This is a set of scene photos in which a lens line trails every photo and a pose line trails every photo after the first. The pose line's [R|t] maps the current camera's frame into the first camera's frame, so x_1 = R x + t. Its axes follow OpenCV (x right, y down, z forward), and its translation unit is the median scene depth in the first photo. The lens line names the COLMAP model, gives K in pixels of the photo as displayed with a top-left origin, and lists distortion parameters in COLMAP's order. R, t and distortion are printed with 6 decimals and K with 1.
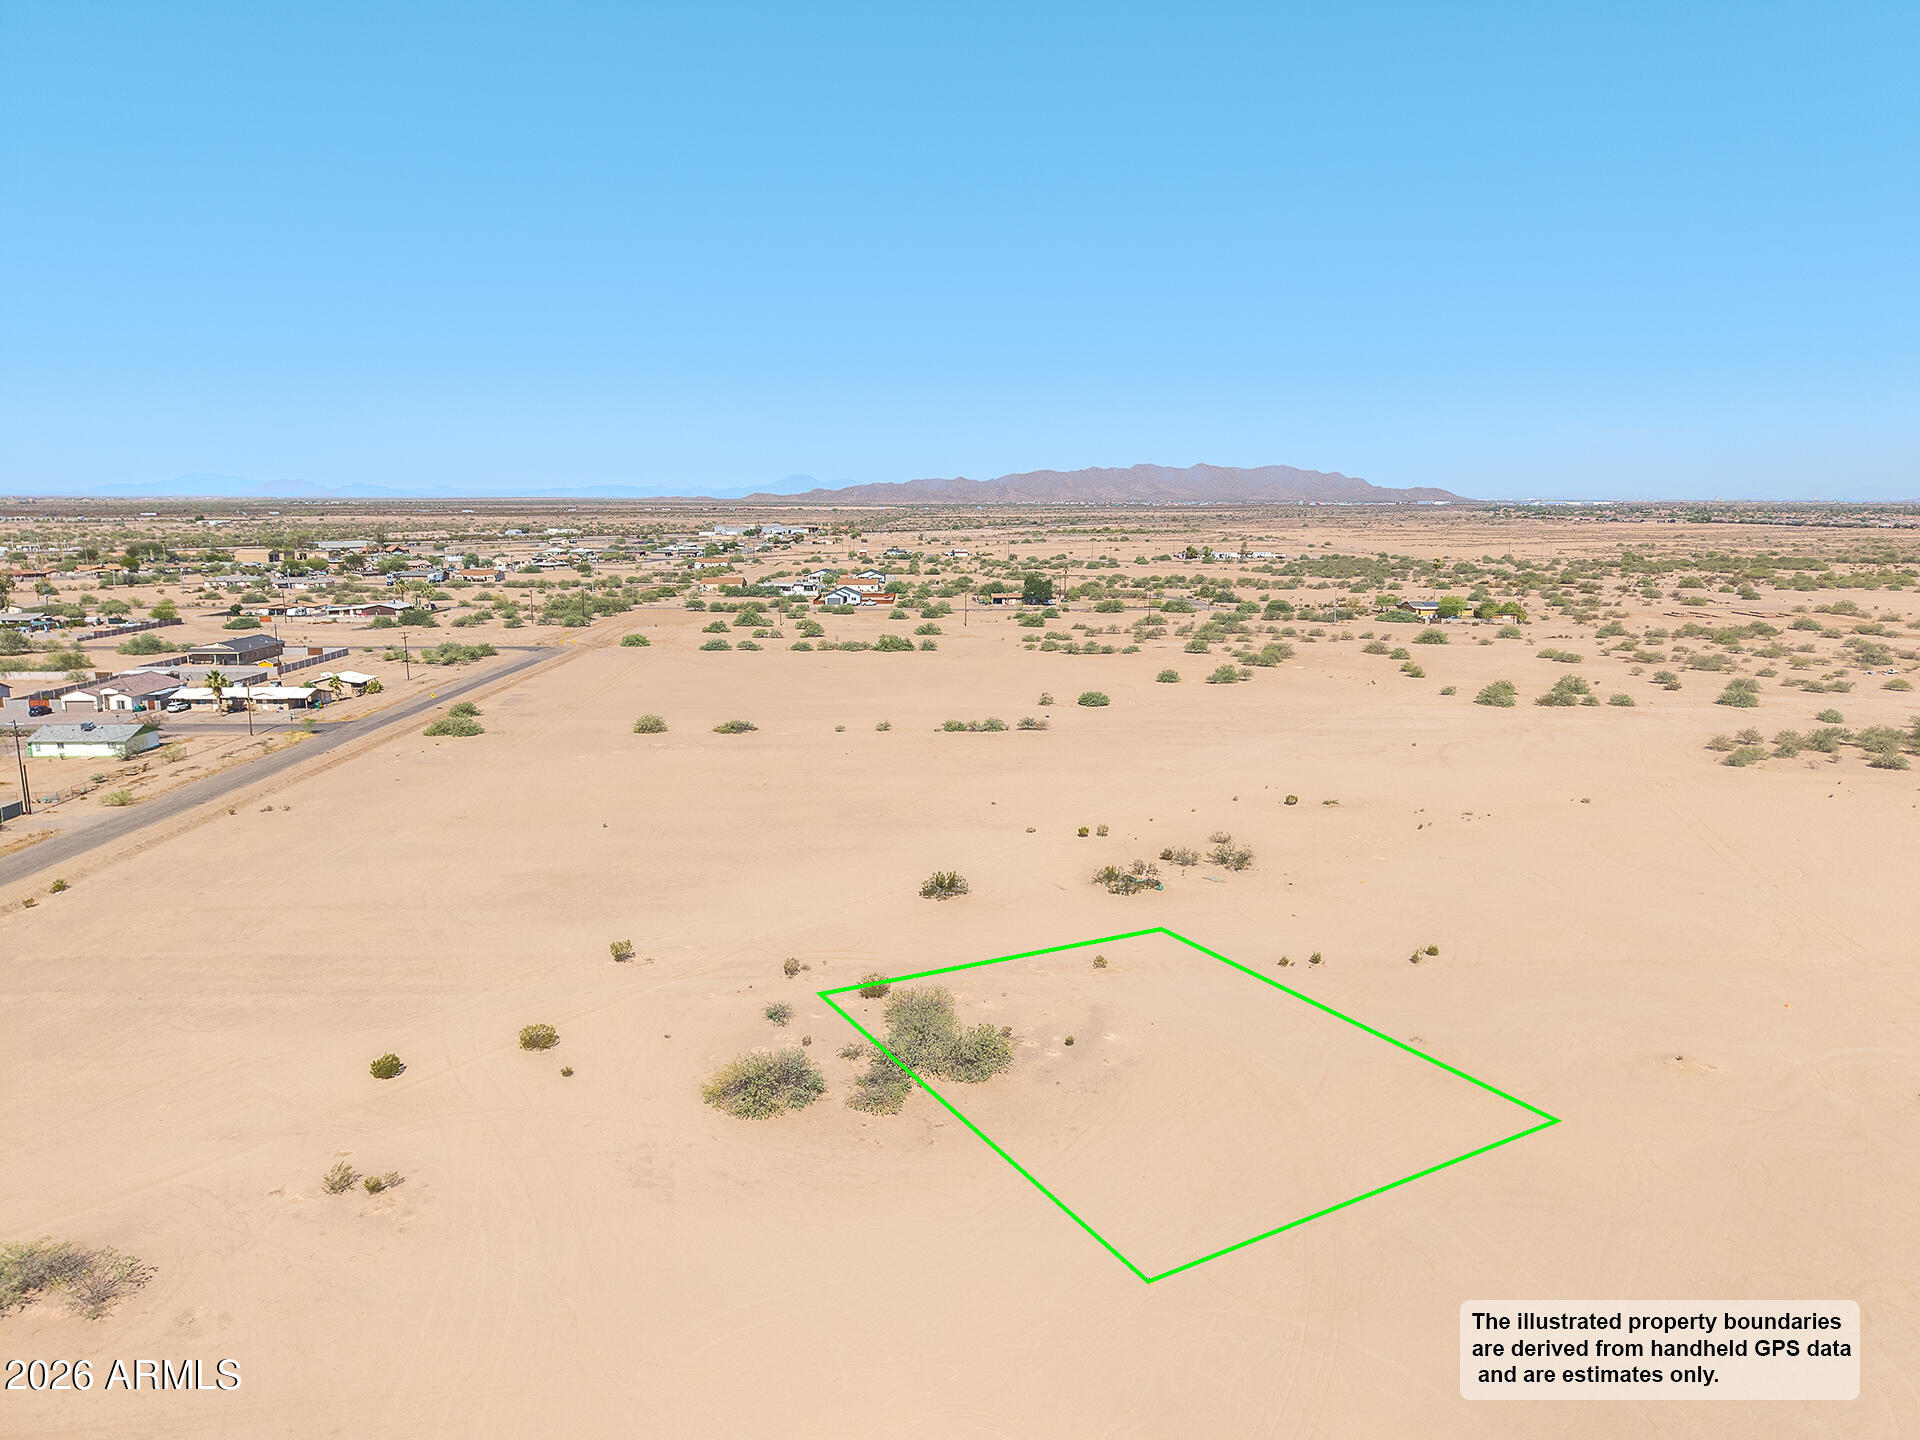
lens RADIAL K [[1277.8, 0, 959.2], [0, 1277.8, 719.8], [0, 0, 1]] dist [0.031956, -0.029893]
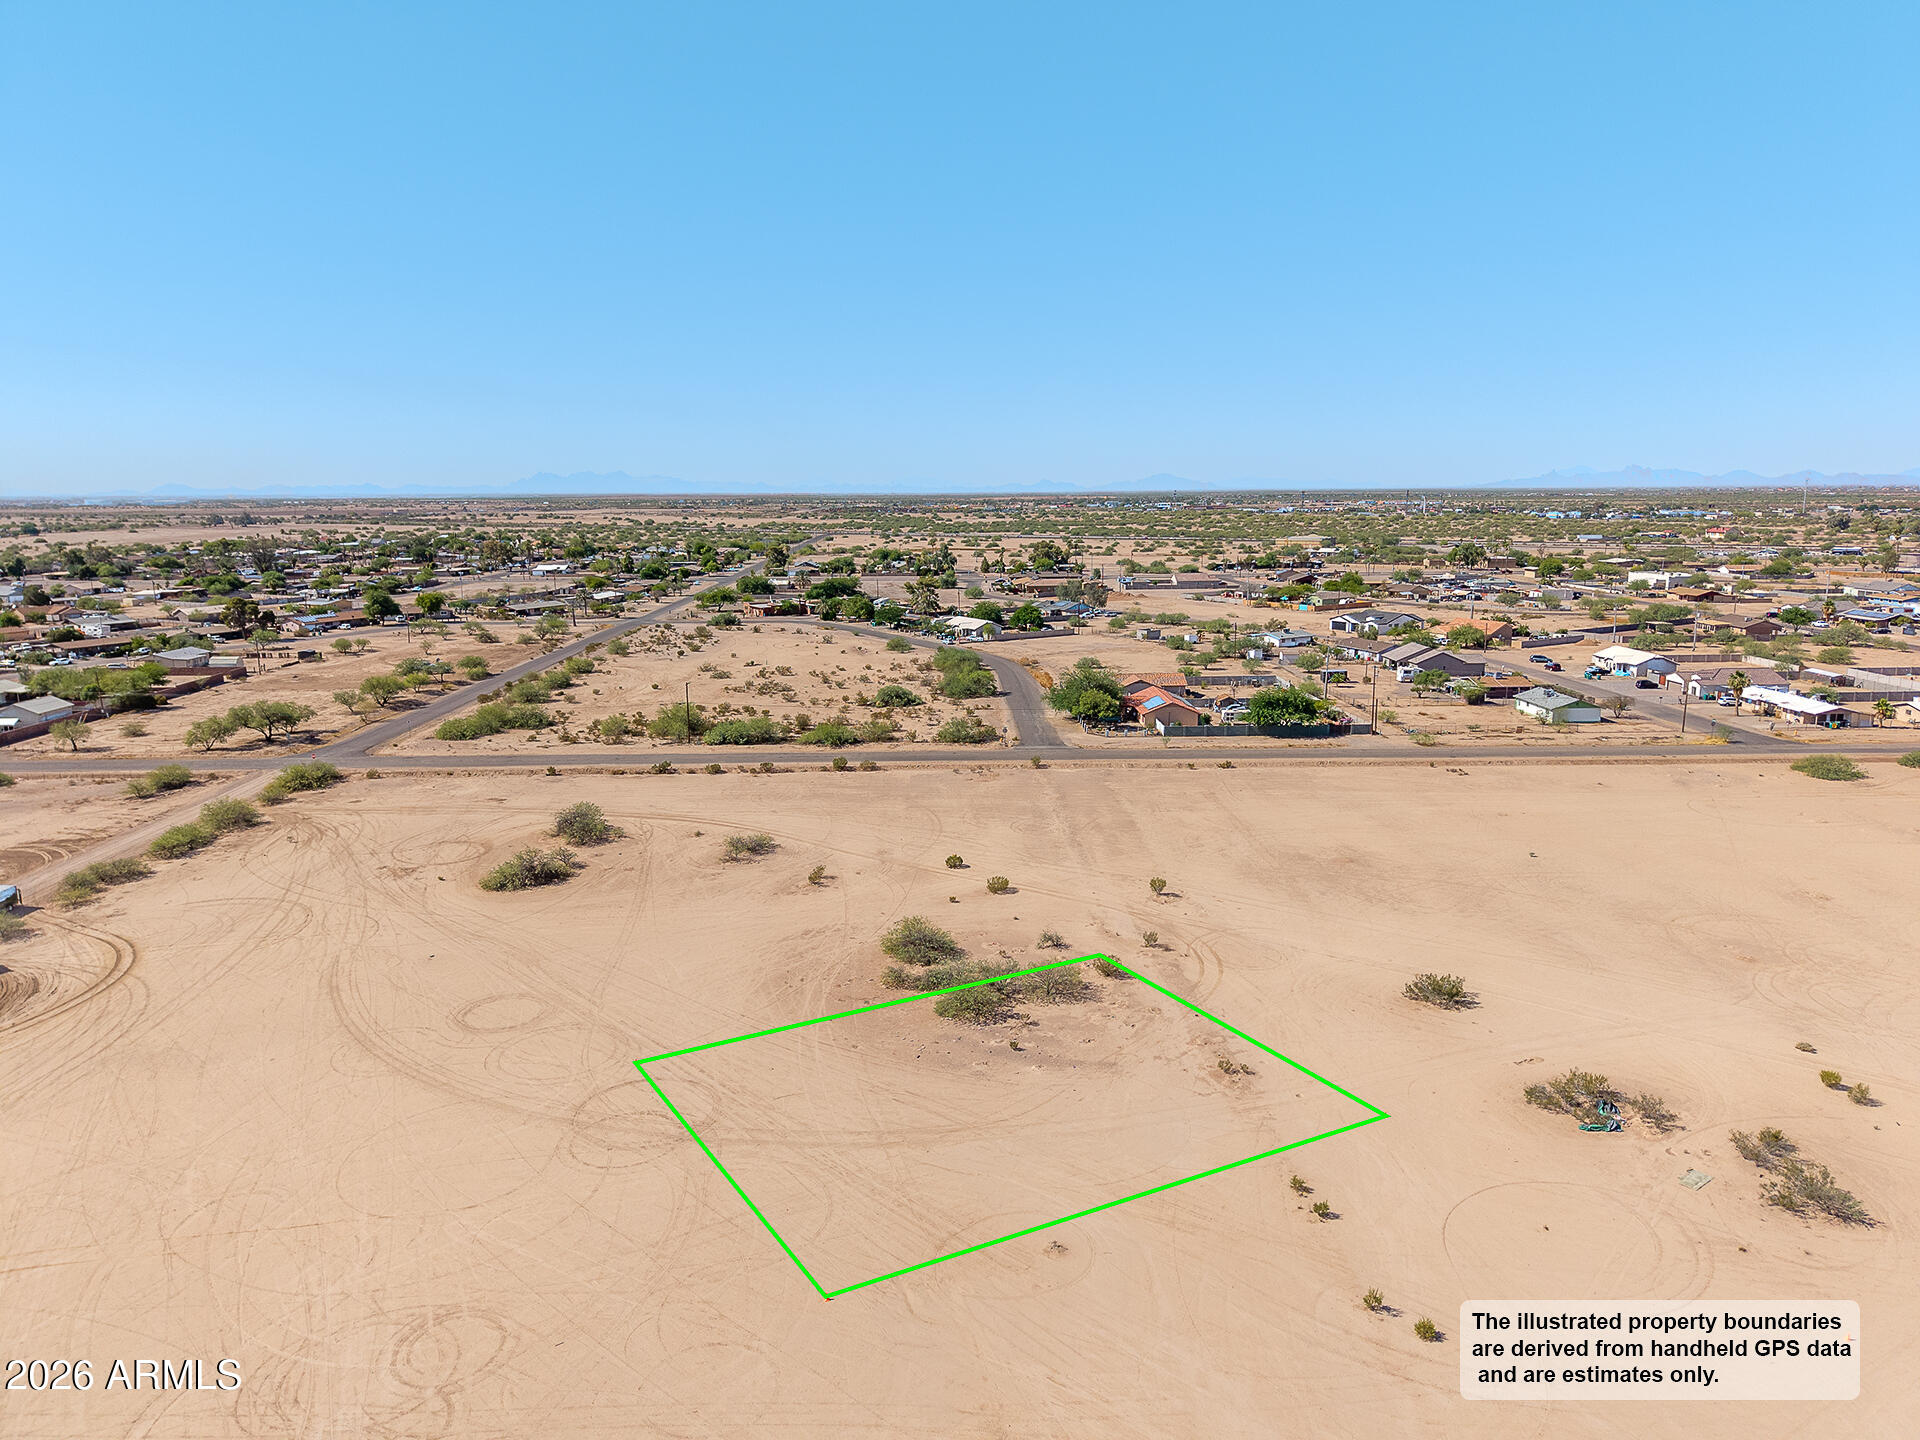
lens RADIAL K [[1277.8, 0, 962.8], [0, 1277.8, 728.5], [0, 0, 1]] dist [0.031956, -0.029893]
pose [[0.004509, 0.182418, -0.983211, 0.427322], [-0.166254, 0.969674, 0.179144, -0.072779], [0.986073, 0.162655, 0.034700, 0.351483]]
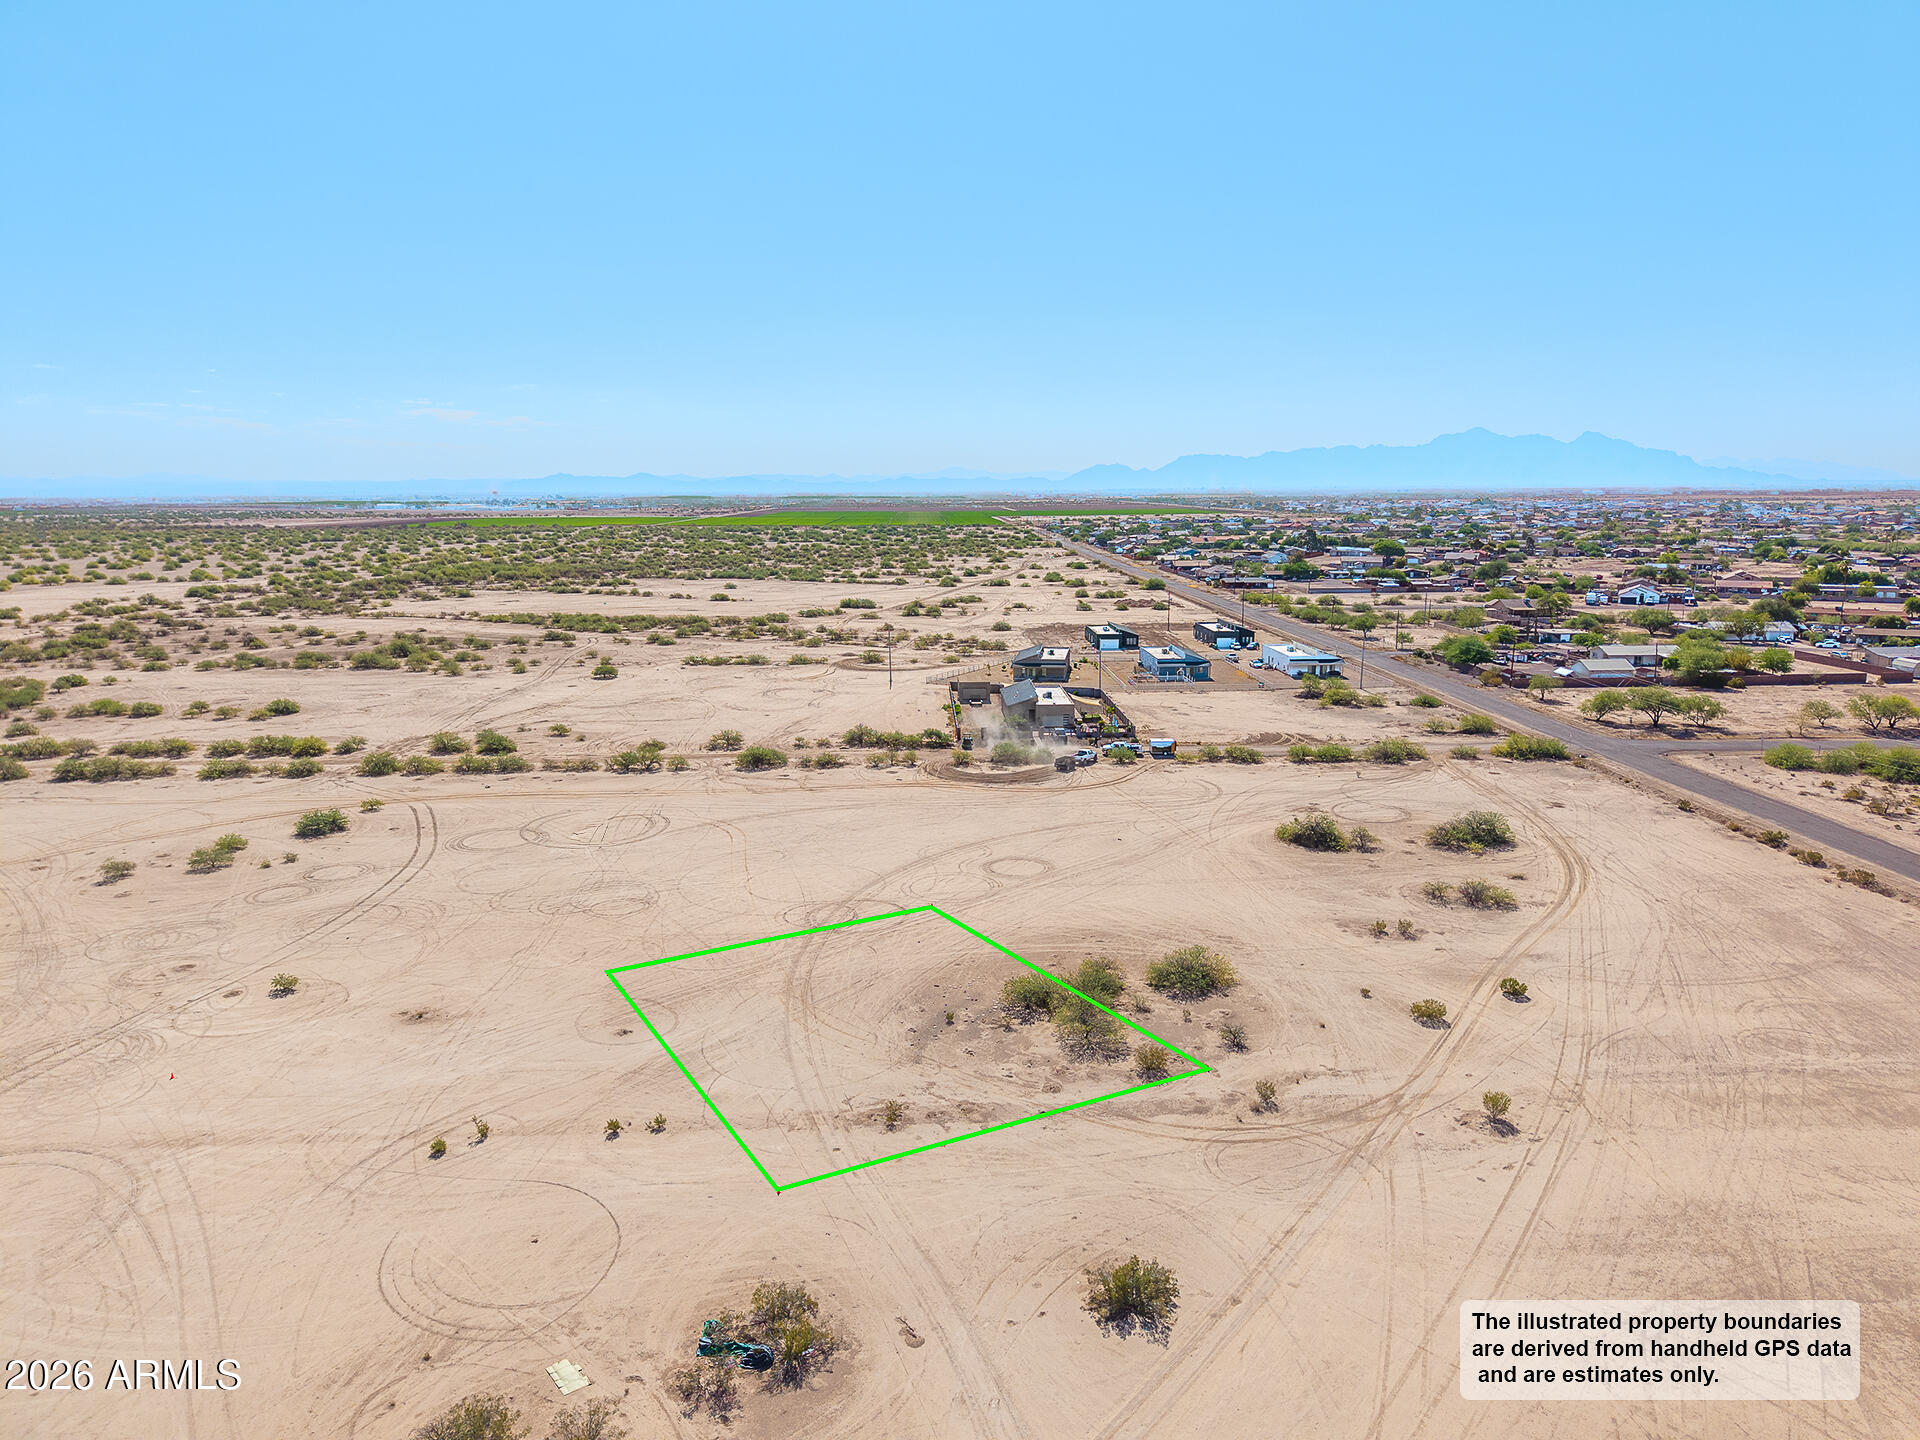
lens RADIAL K [[1277.8, 0, 956.7], [0, 1277.8, 722.5], [0, 0, 1]] dist [0.031956, -0.029893]
pose [[-0.999953, 0.005829, -0.007712, 0.034891], [0.002774, 0.937200, 0.348781, -0.149607], [0.009261, 0.348743, -0.937173, 0.778280]]
